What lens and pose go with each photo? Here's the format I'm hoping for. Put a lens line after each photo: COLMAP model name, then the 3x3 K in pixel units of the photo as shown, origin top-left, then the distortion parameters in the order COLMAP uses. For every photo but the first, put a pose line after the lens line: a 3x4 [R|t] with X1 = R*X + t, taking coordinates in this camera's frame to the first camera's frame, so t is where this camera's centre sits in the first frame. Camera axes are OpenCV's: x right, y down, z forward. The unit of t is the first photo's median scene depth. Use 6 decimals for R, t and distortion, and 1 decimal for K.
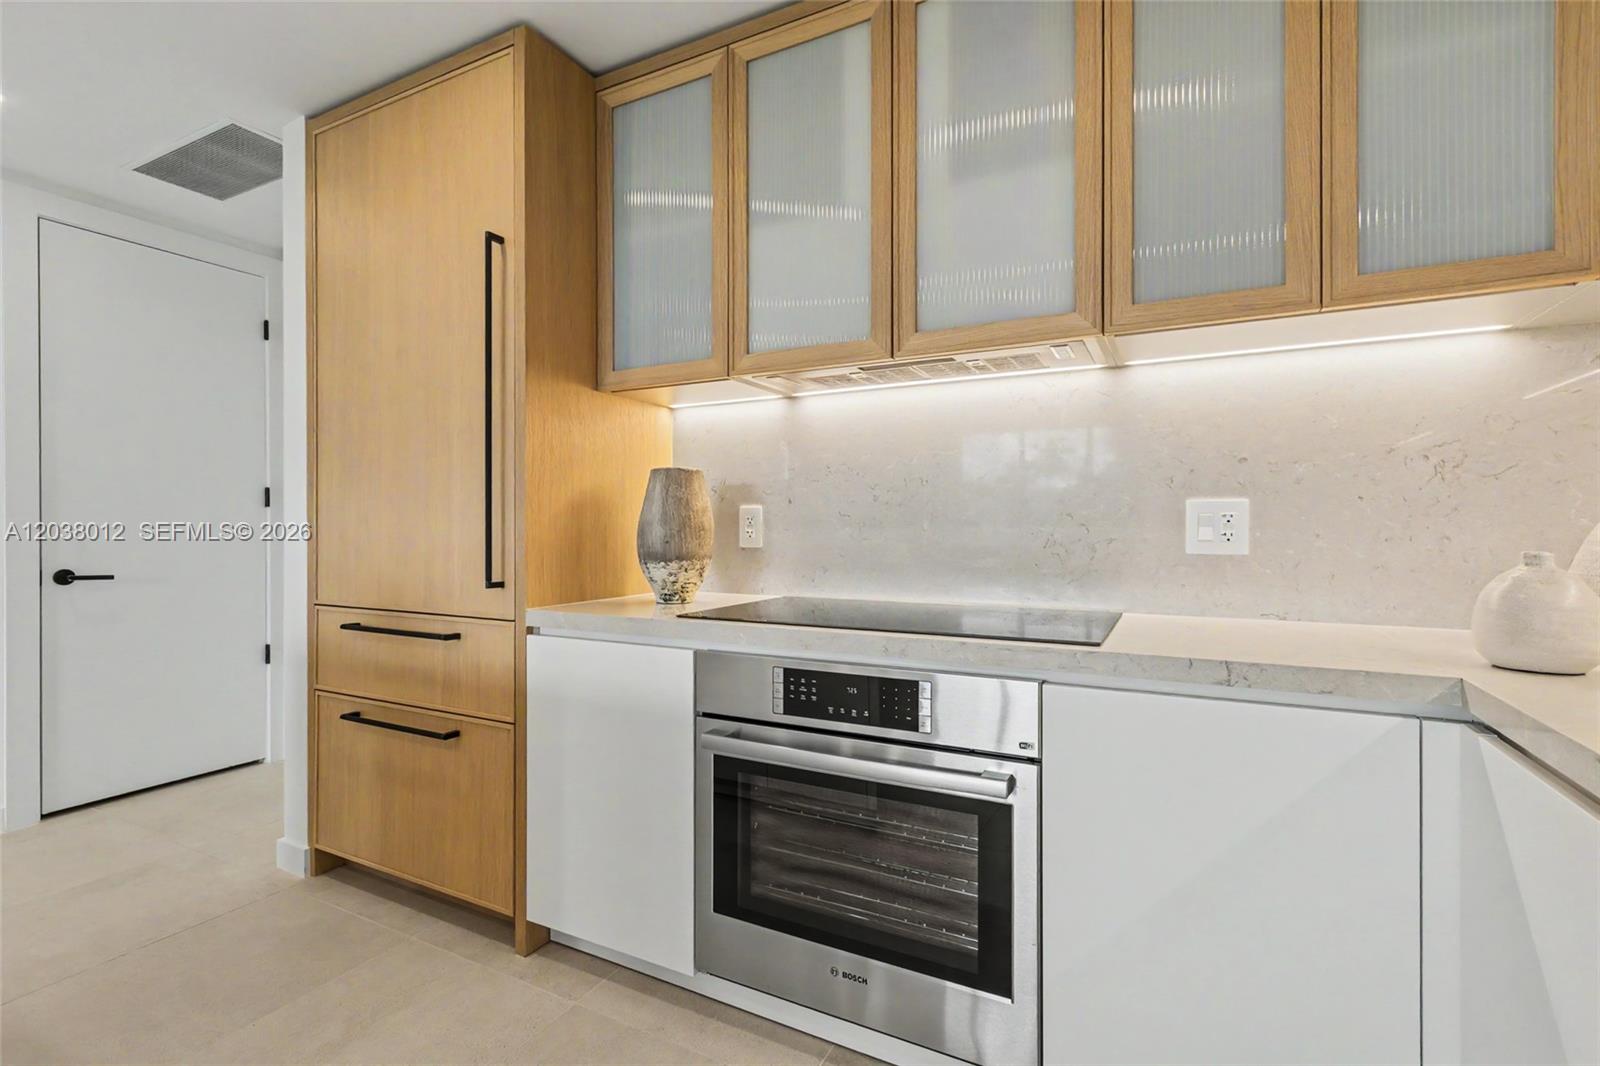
lens RADIAL K [[739.9, 0, 786.8], [0, 739.9, 532.7], [0, 0, 1]] dist [-0.001113, -0.000683]
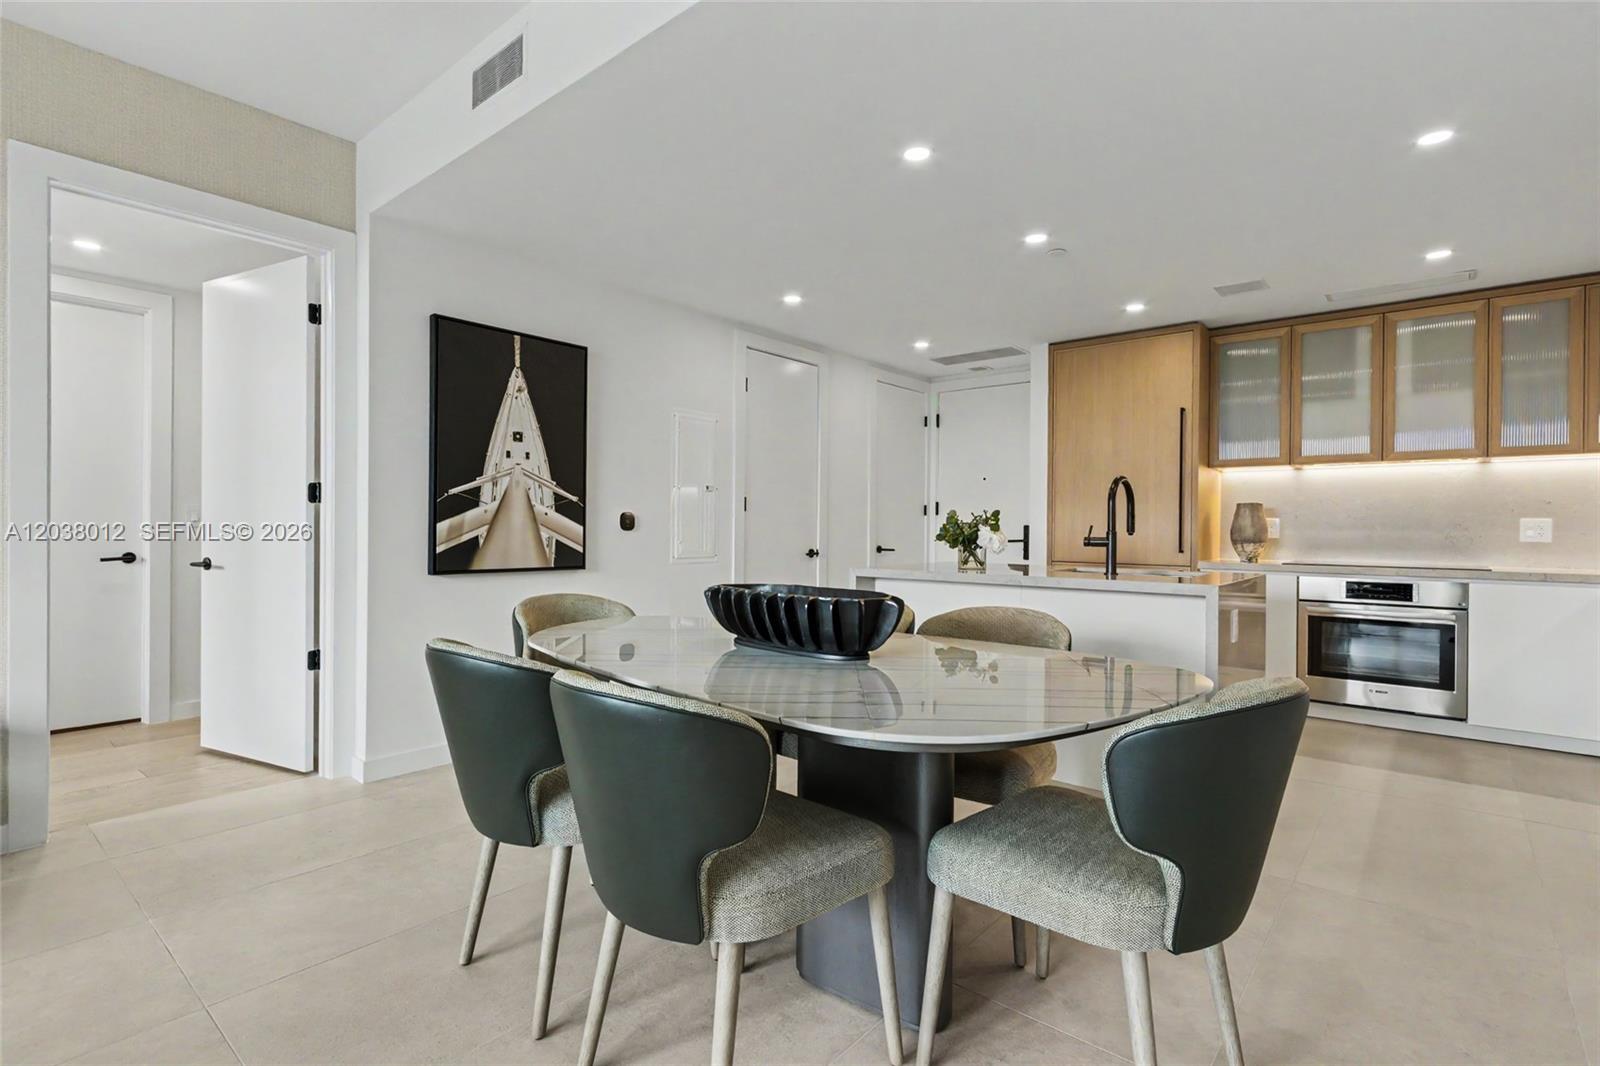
lens RADIAL K [[739.9, 0, 802.9], [0, 739.9, 531.6], [0, 0, 1]] dist [-0.001113, -0.000683]
pose [[0.975445, 0.010011, -0.220014, -1.207608], [-0.010365, 0.999946, -0.000456, 0.021309], [0.219998, 0.002725, 0.975497, -1.858054]]
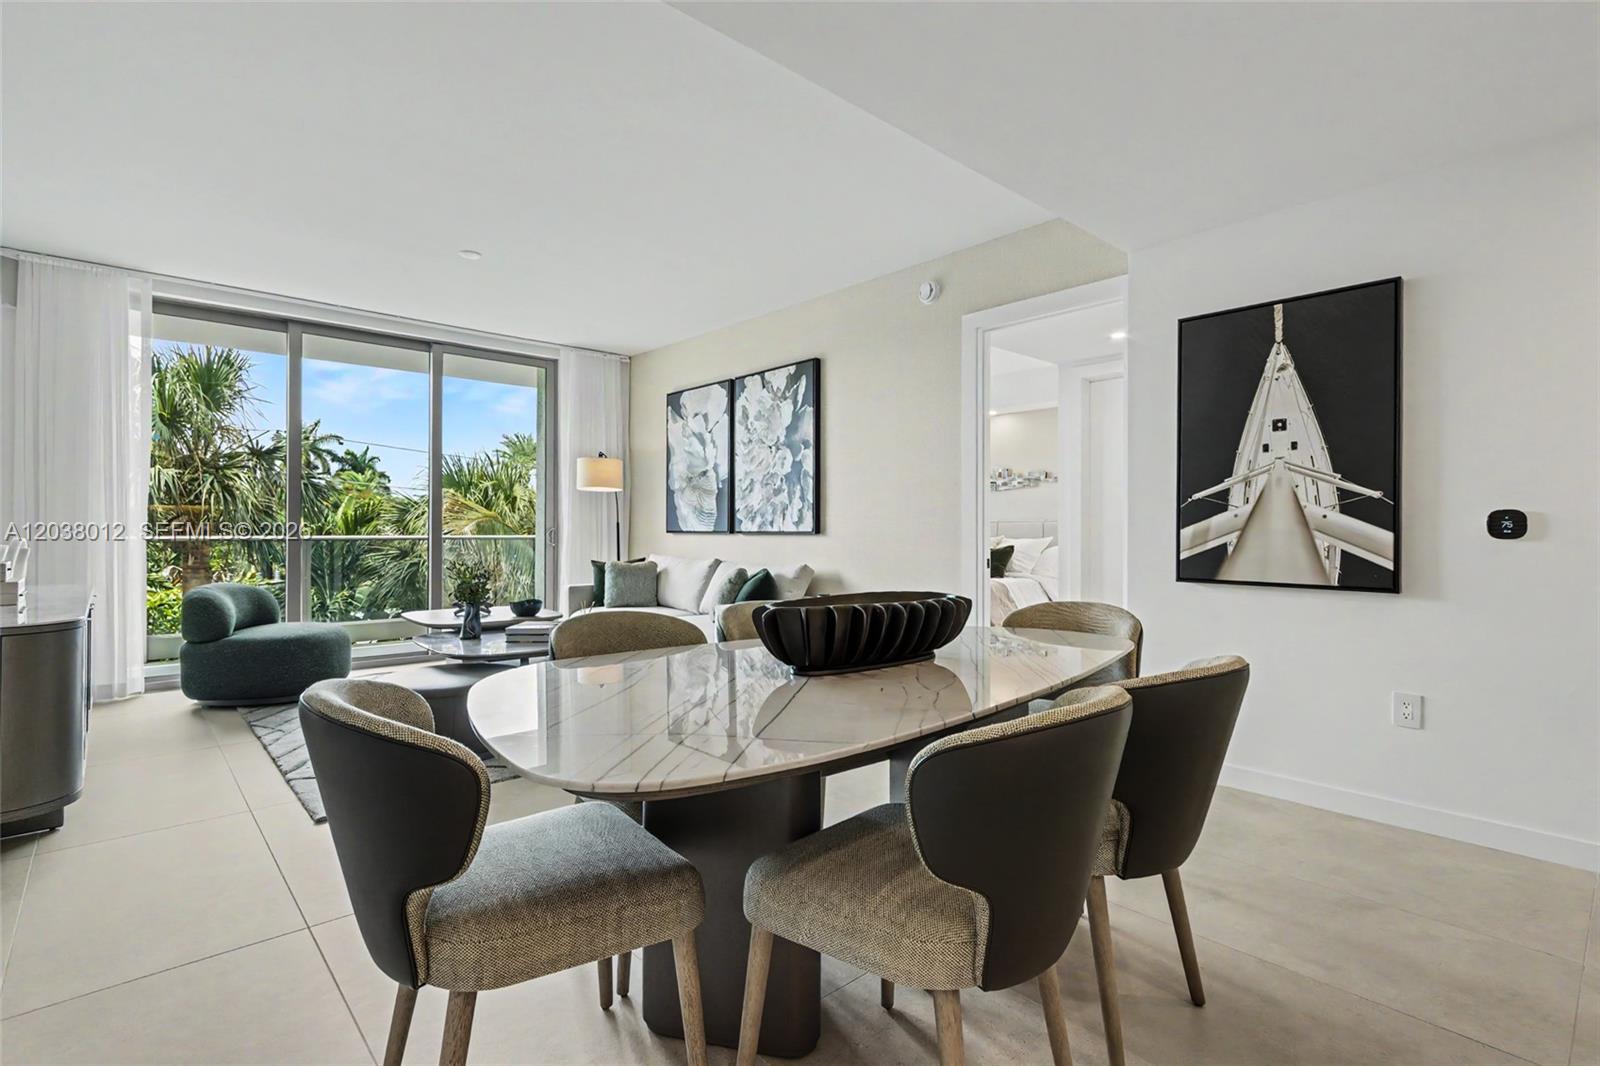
lens RADIAL K [[739.9, 0, 806.7], [0, 739.9, 532.2], [0, 0, 1]] dist [-0.001113, -0.000683]
pose [[-0.333433, 0.002095, -0.942771, -0.442177], [-0.009637, 0.999938, 0.005631, 0.014151], [0.942725, 0.010963, -0.333392, -0.460059]]
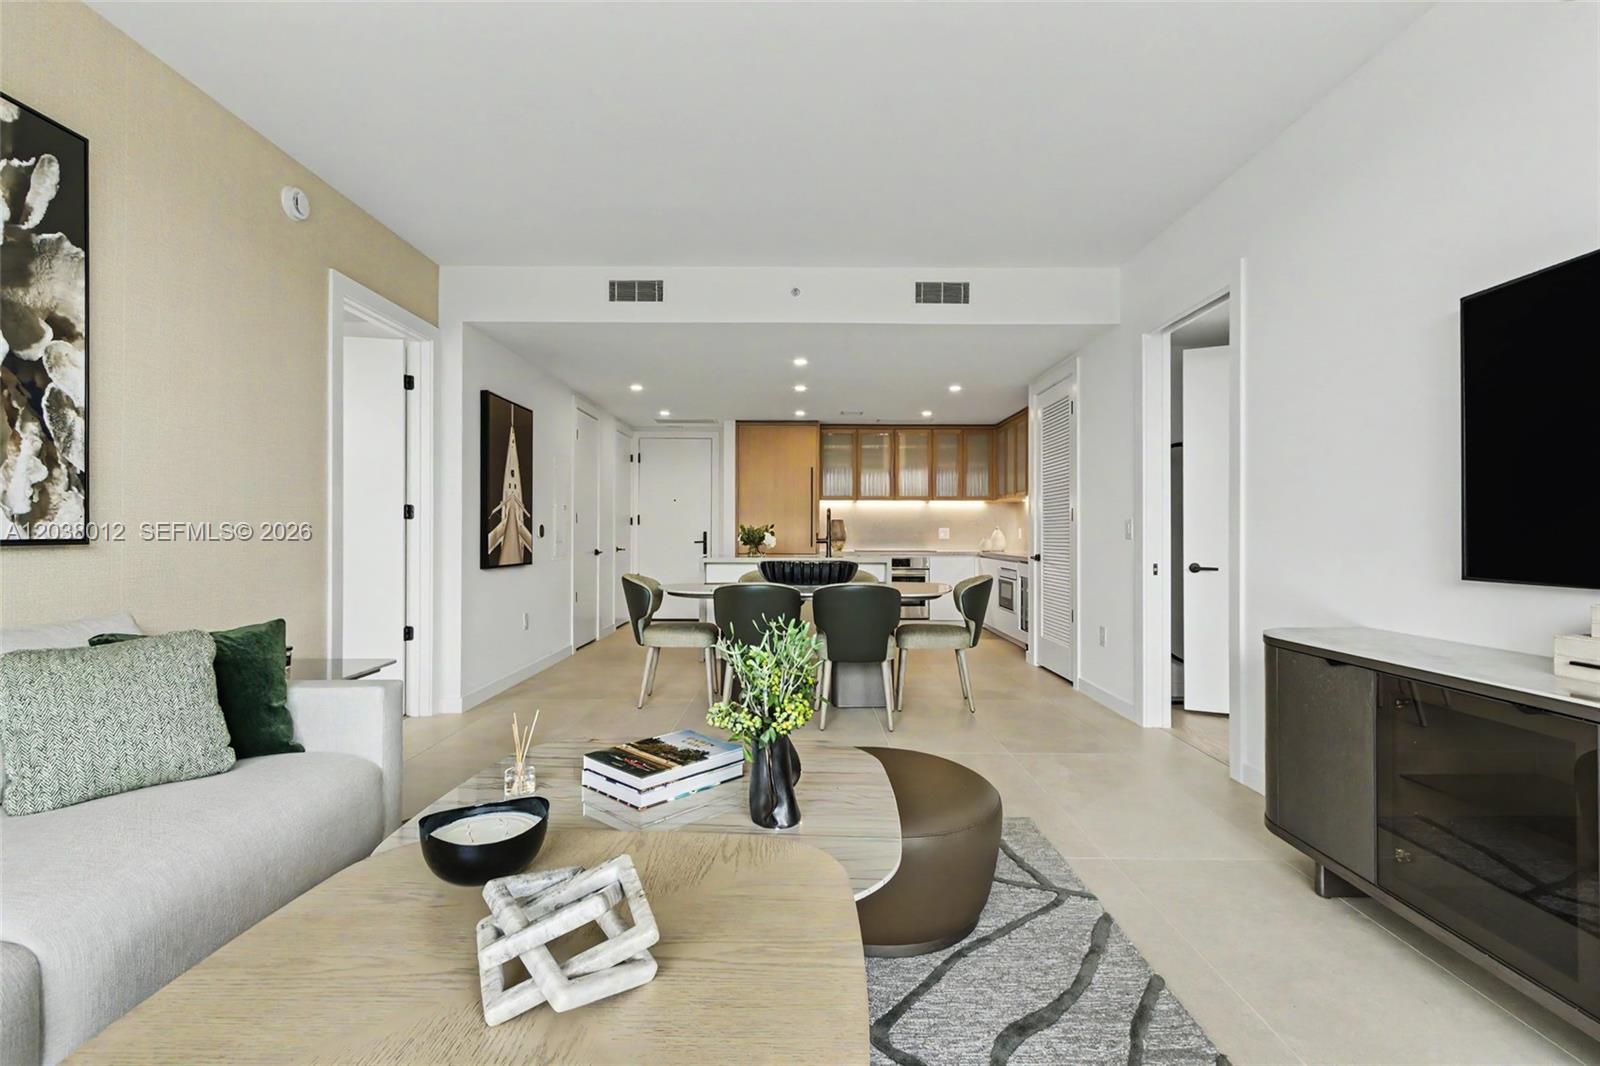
lens RADIAL K [[739.9, 0, 803.6], [0, 739.9, 533.0], [0, 0, 1]] dist [-0.001113, -0.000683]
pose [[0.882101, 0.003277, 0.471049, -2.834217], [0.000415, 0.999970, -0.007733, 0.028560], [-0.471060, 0.007017, 0.882073, -3.243286]]
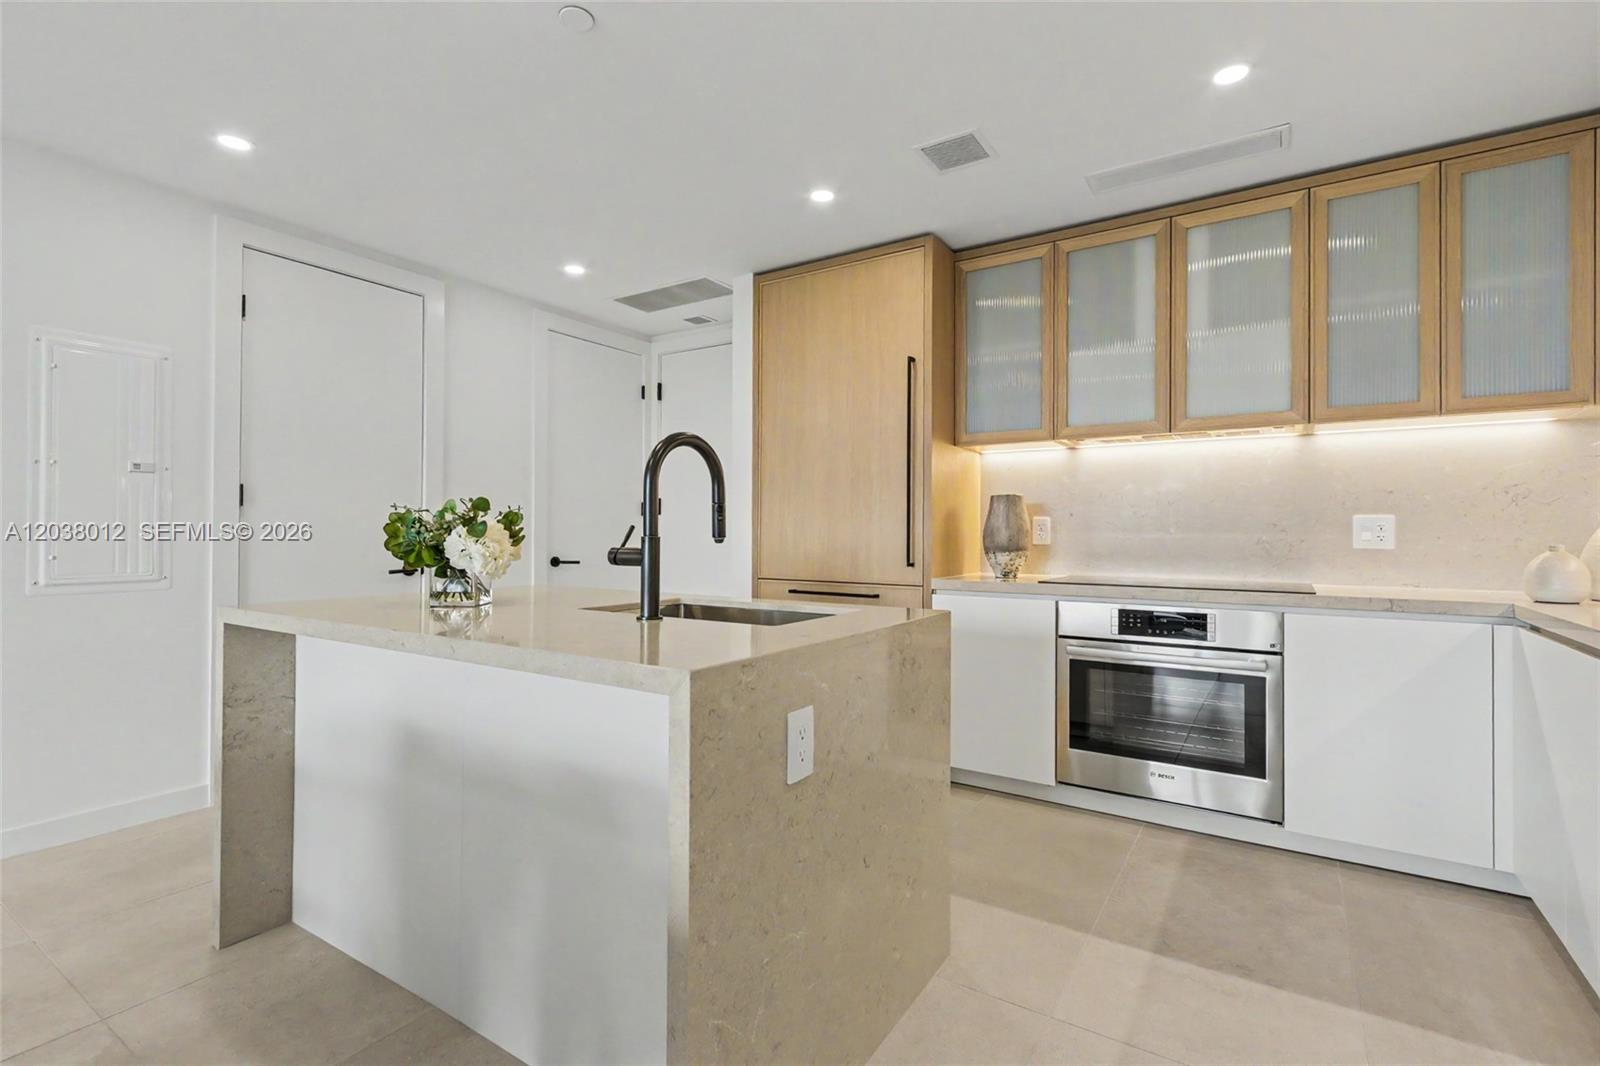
lens RADIAL K [[739.9, 0, 783.8], [0, 739.9, 530.8], [0, 0, 1]] dist [-0.001113, -0.000683]
pose [[0.994544, 0.004808, -0.104205, -0.565236], [-0.005860, 0.999935, -0.009795, 0.013360], [0.104151, 0.010353, 0.994508, -0.792807]]
